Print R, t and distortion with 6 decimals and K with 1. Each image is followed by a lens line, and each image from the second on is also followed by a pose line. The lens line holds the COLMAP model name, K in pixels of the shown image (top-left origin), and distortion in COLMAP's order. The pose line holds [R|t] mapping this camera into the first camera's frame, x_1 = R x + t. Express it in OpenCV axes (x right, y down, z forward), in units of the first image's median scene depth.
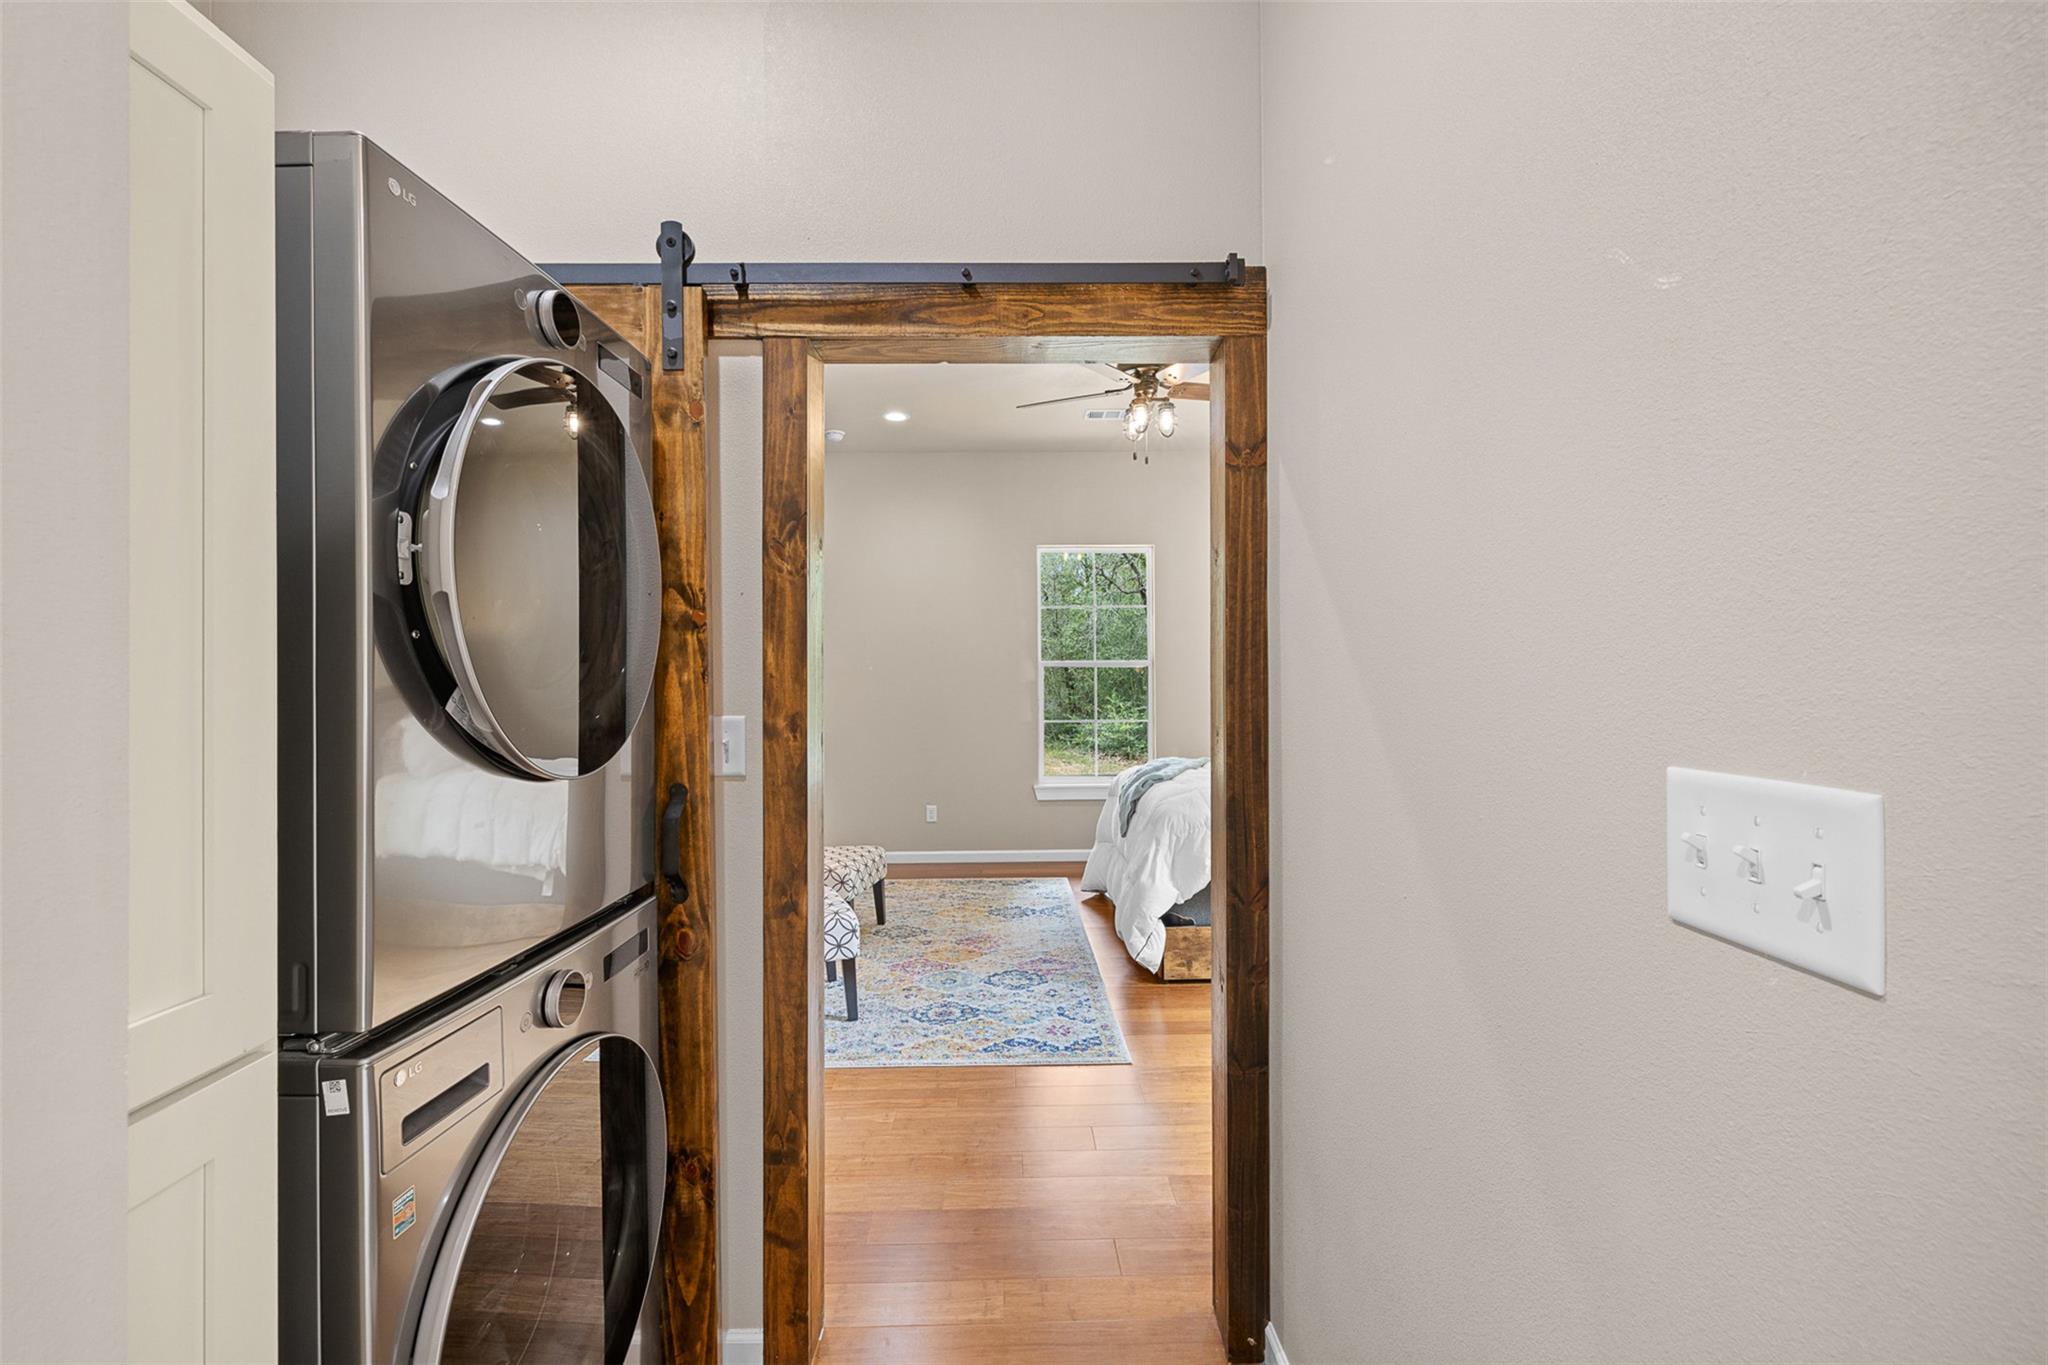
lens RADIAL K [[867.0, 0, 1022.3], [0, 867.0, 675.2], [0, 0, 1]] dist [0.000813, 0.000749]
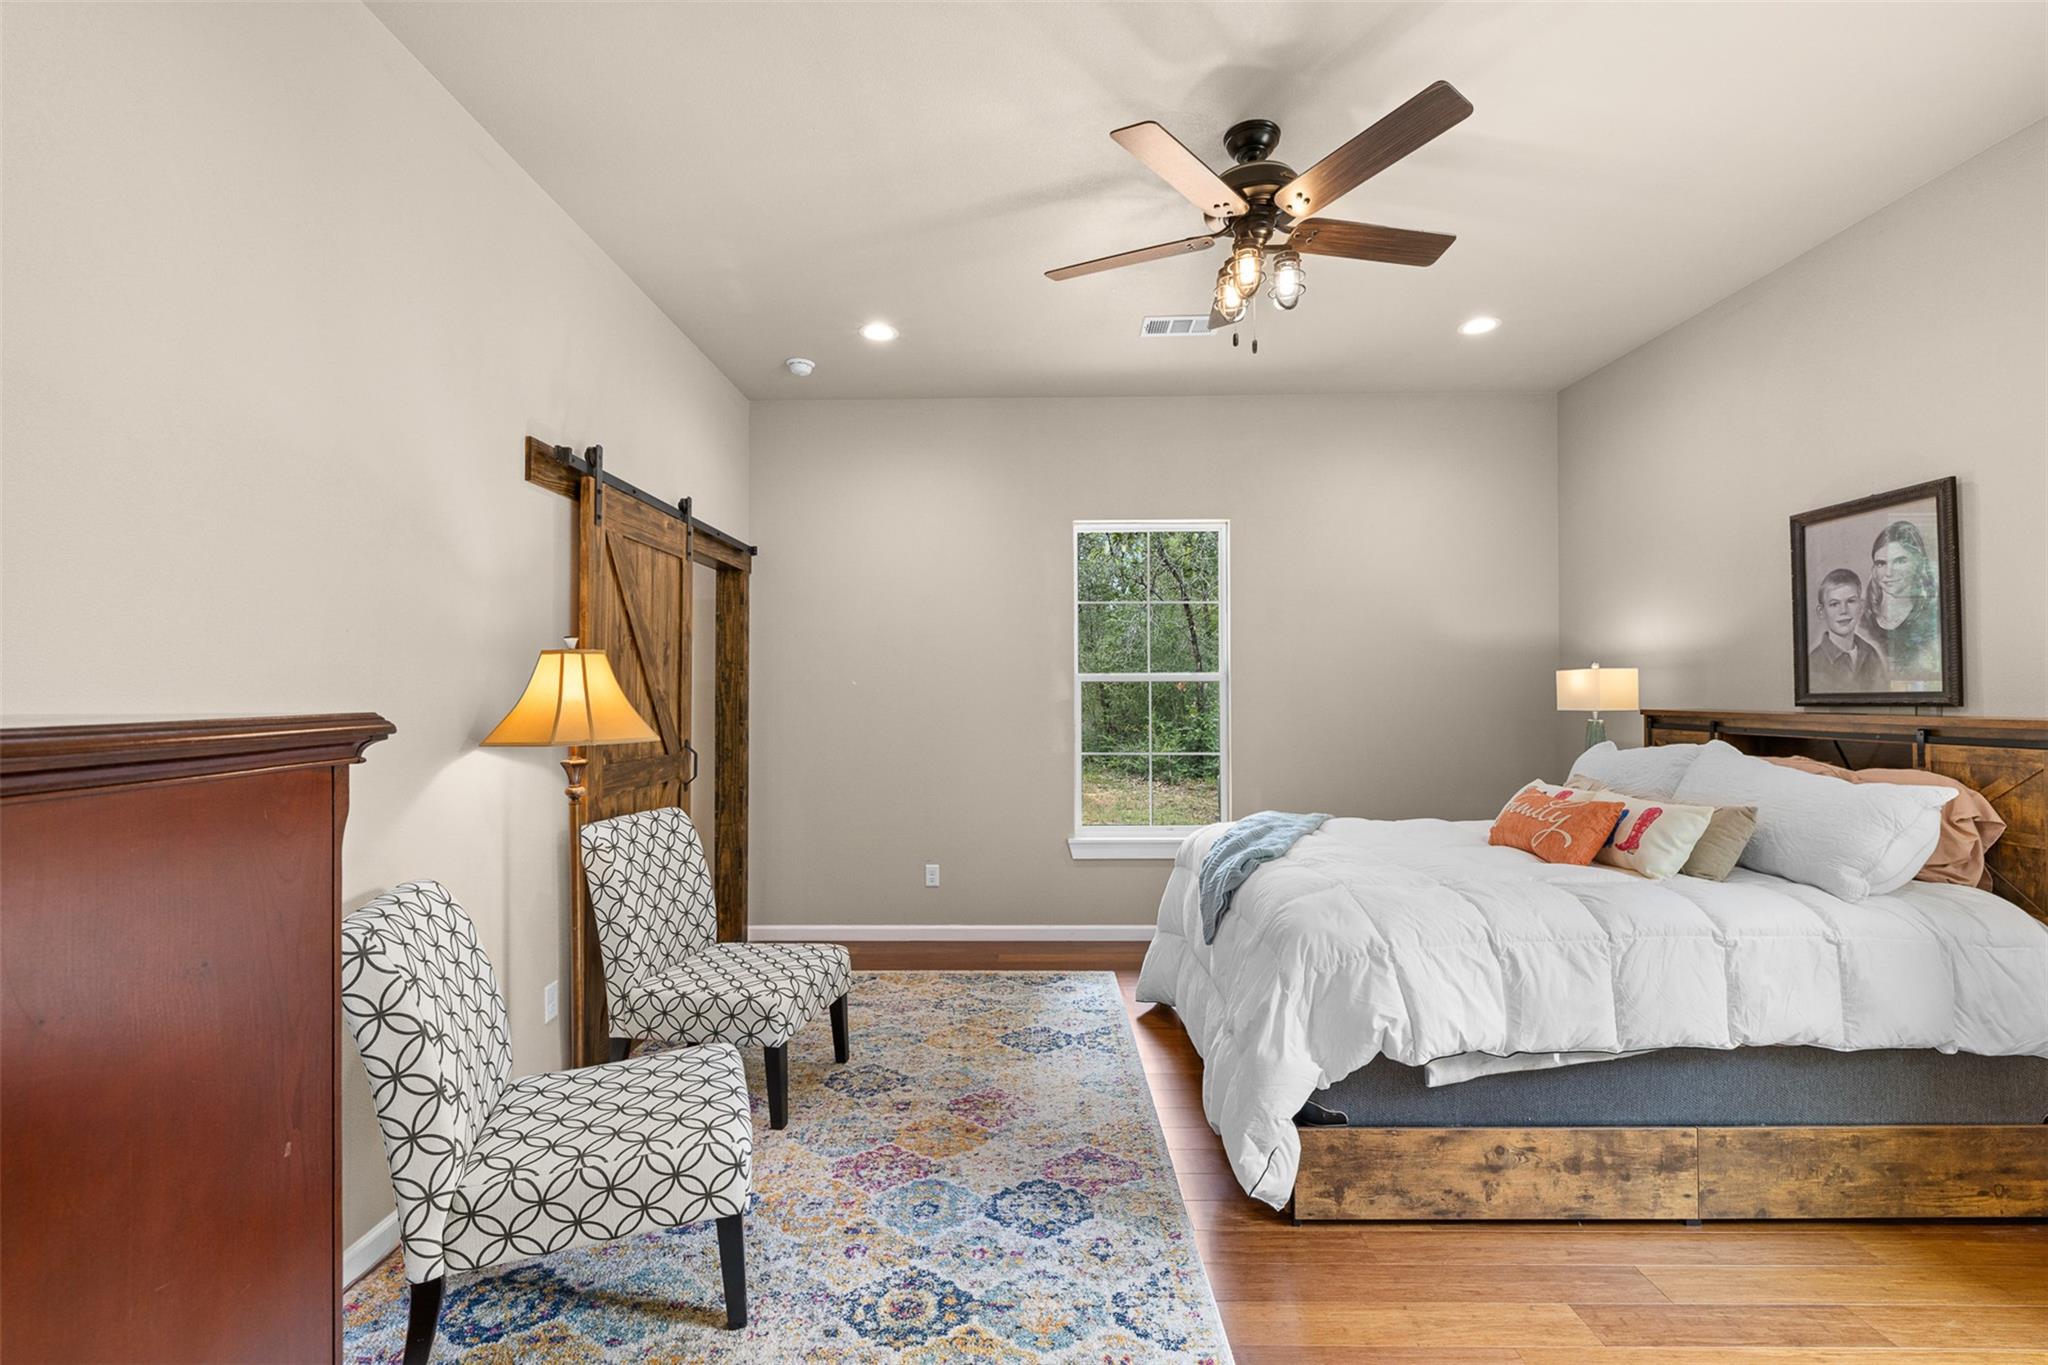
lens RADIAL K [[872.0, 0, 1030.1], [0, 872.0, 692.4], [0, 0, 1]] dist [-0.000820, -0.000013]
pose [[0.999604, 0.003747, -0.027885, 0.001470], [-0.003734, 0.999993, 0.000505, -0.000383], [0.027887, -0.000401, 0.999611, 0.381559]]
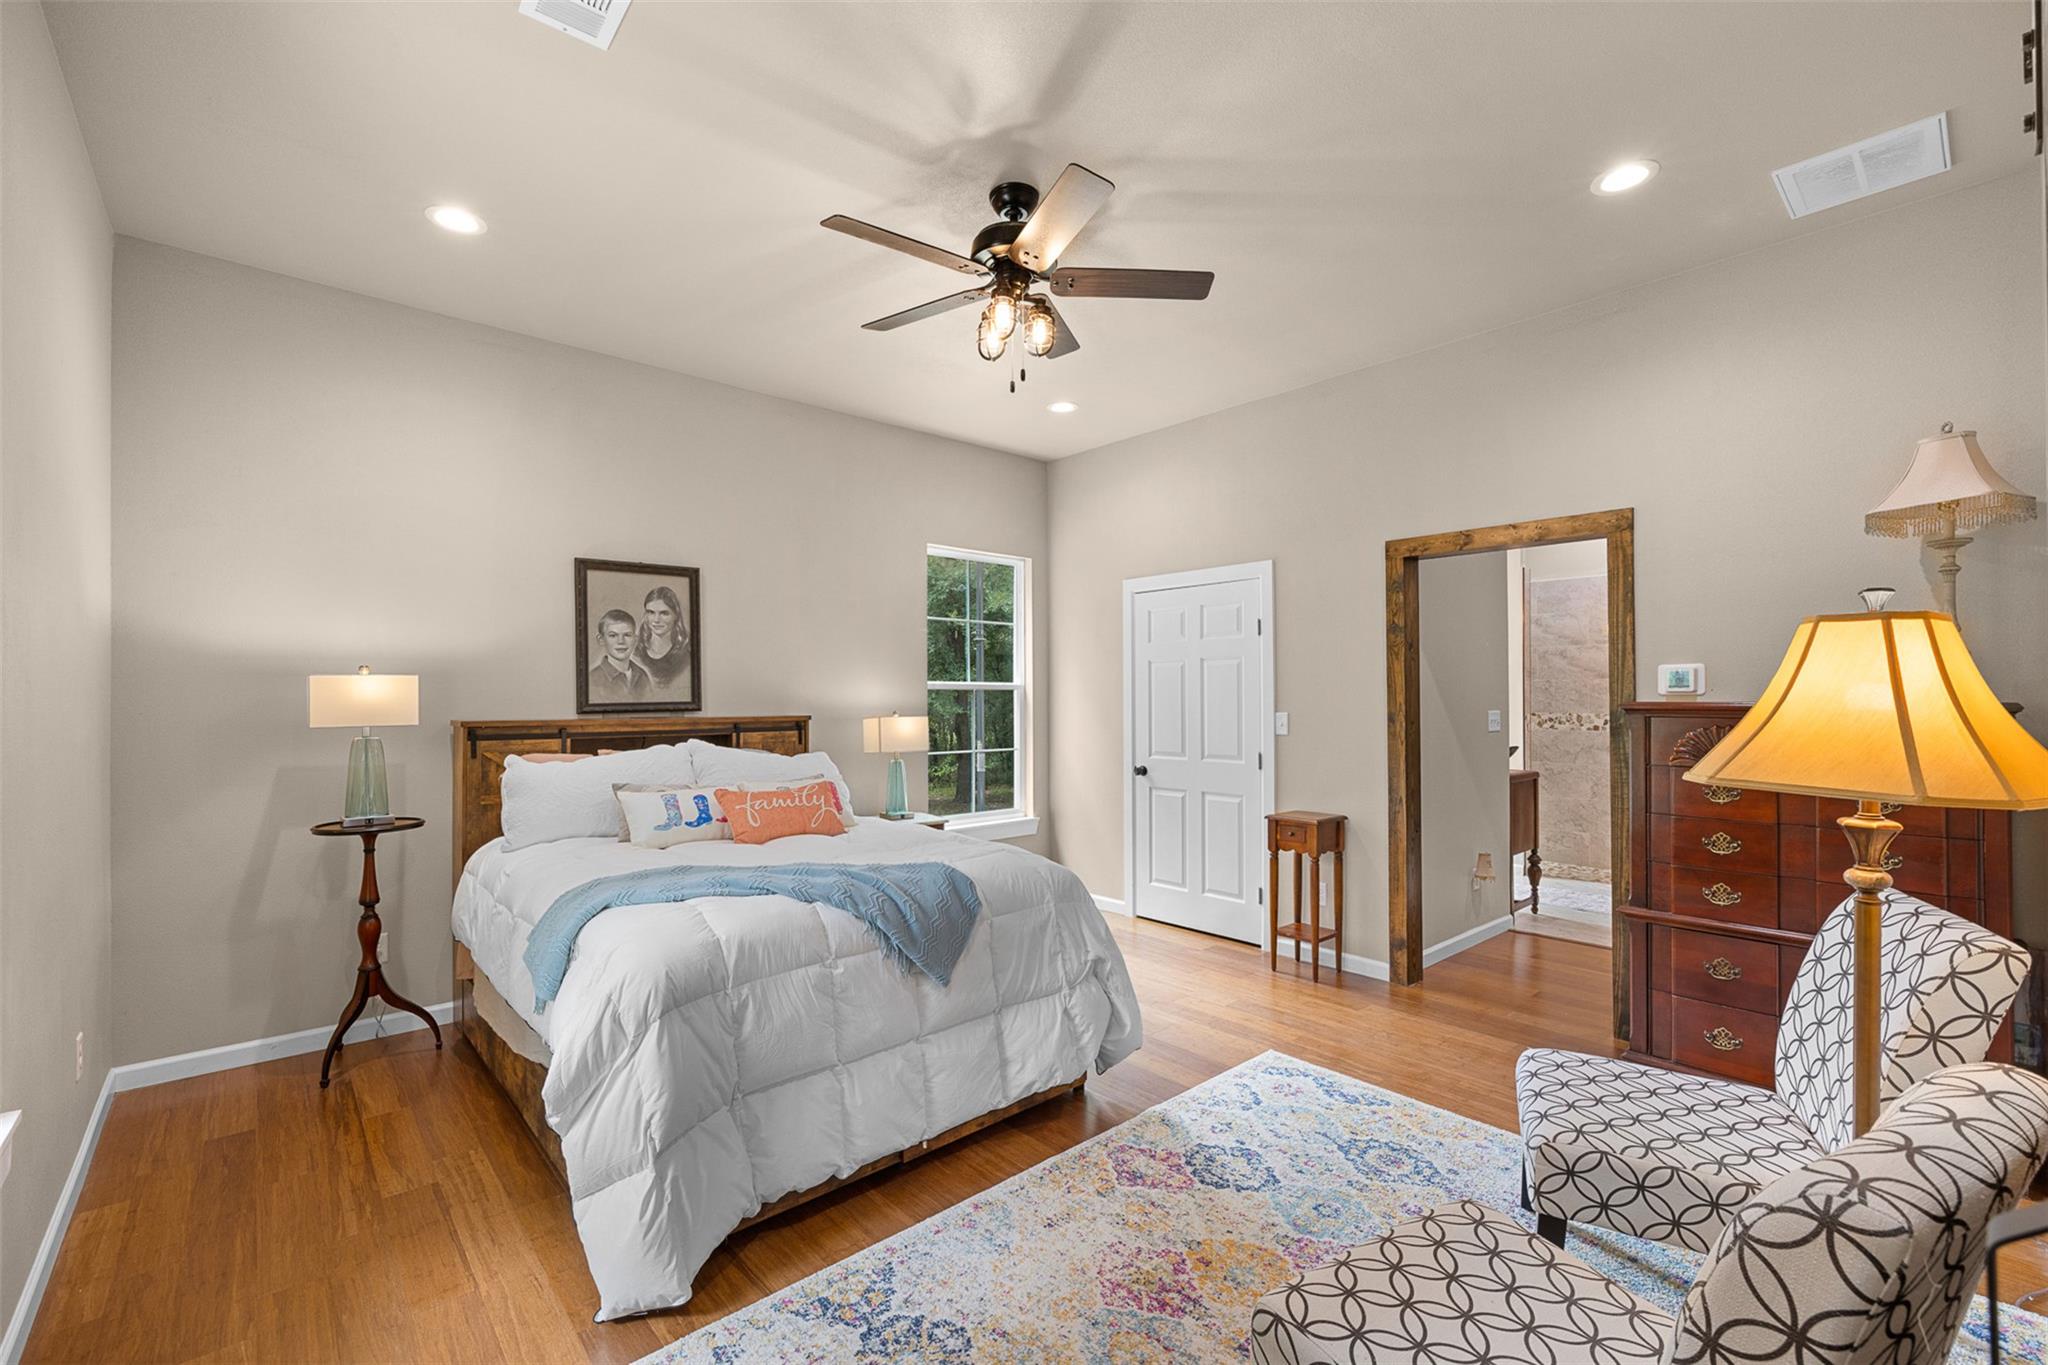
lens RADIAL K [[865.5, 0, 1026.7], [0, 865.5, 686.8], [0, 0, 1]] dist [0.000583, 0.000273]
pose [[-0.646810, 0.020179, 0.762384, -0.385379], [0.009849, 0.999788, -0.018107, 0.002113], [-0.762587, -0.004203, -0.646872, 1.443157]]
